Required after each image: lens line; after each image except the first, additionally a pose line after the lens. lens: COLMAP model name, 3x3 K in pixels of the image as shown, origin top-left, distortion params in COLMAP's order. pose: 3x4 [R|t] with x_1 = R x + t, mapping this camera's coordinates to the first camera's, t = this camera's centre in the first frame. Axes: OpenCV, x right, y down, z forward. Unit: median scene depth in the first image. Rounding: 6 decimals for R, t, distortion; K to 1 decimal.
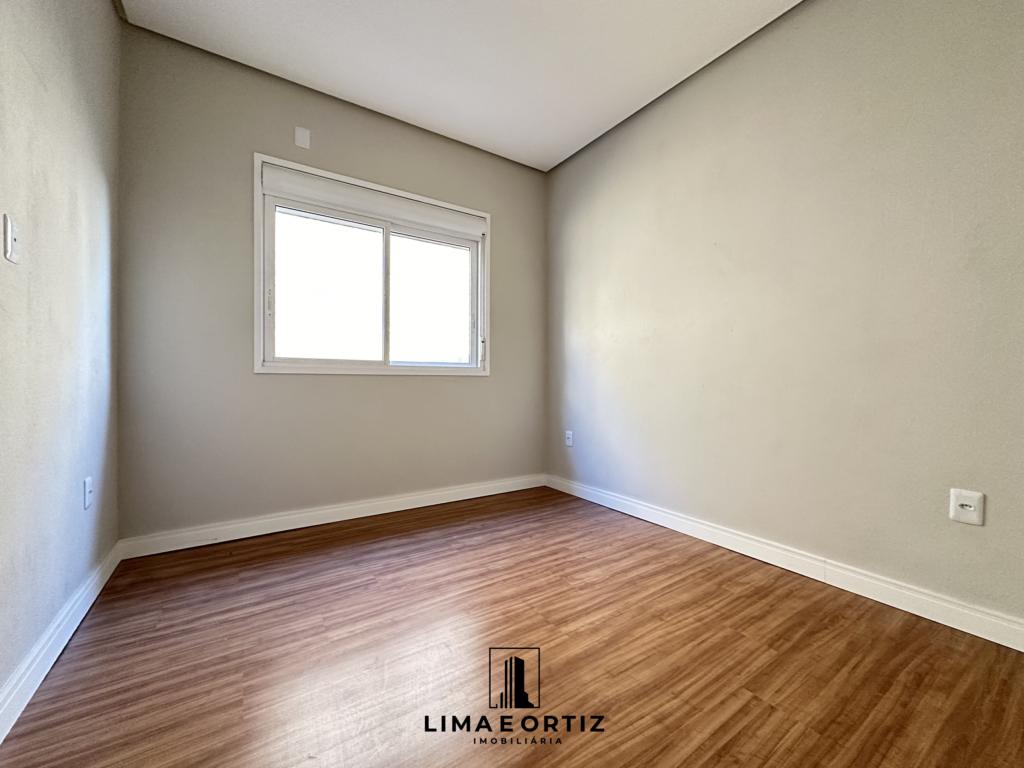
lens RADIAL K [[408.8, 0, 505.4], [0, 408.8, 383.8], [0, 0, 1]] dist [-0.004349, 0.001156]
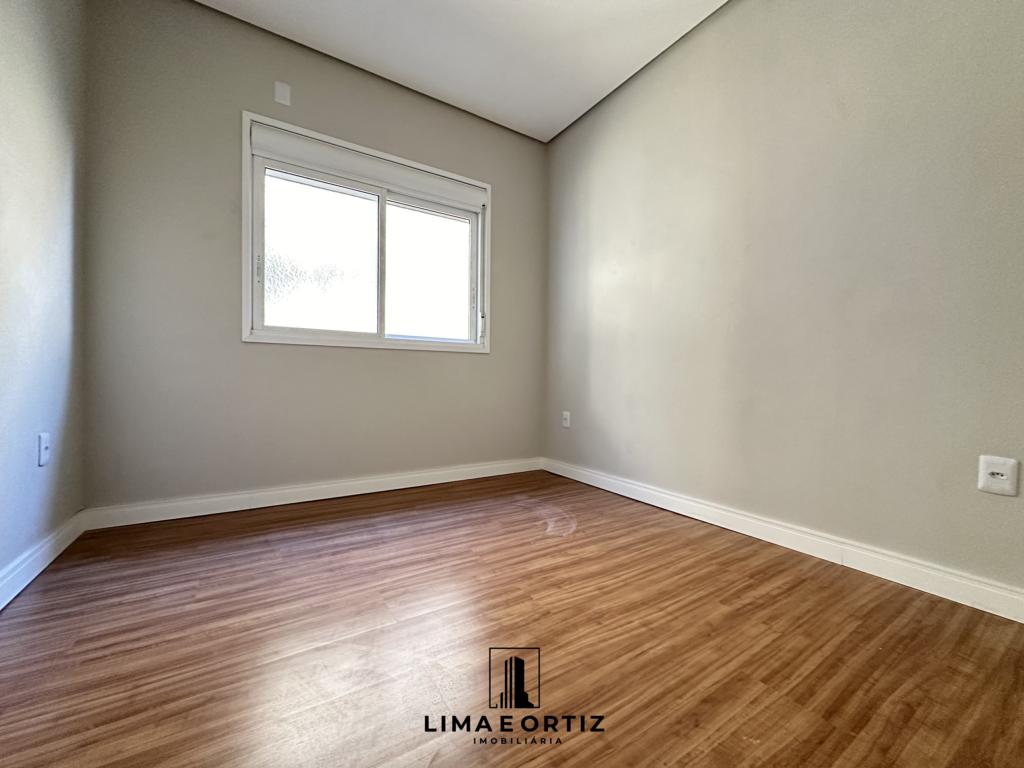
lens RADIAL K [[408.8, 0, 515.7], [0, 408.8, 374.3], [0, 0, 1]] dist [-0.004349, 0.001156]
pose [[0.999552, 0.027181, -0.012569, 0.131202], [-0.026956, 0.999480, 0.017708, 0.040480], [0.013044, -0.017361, 0.999764, 0.112478]]
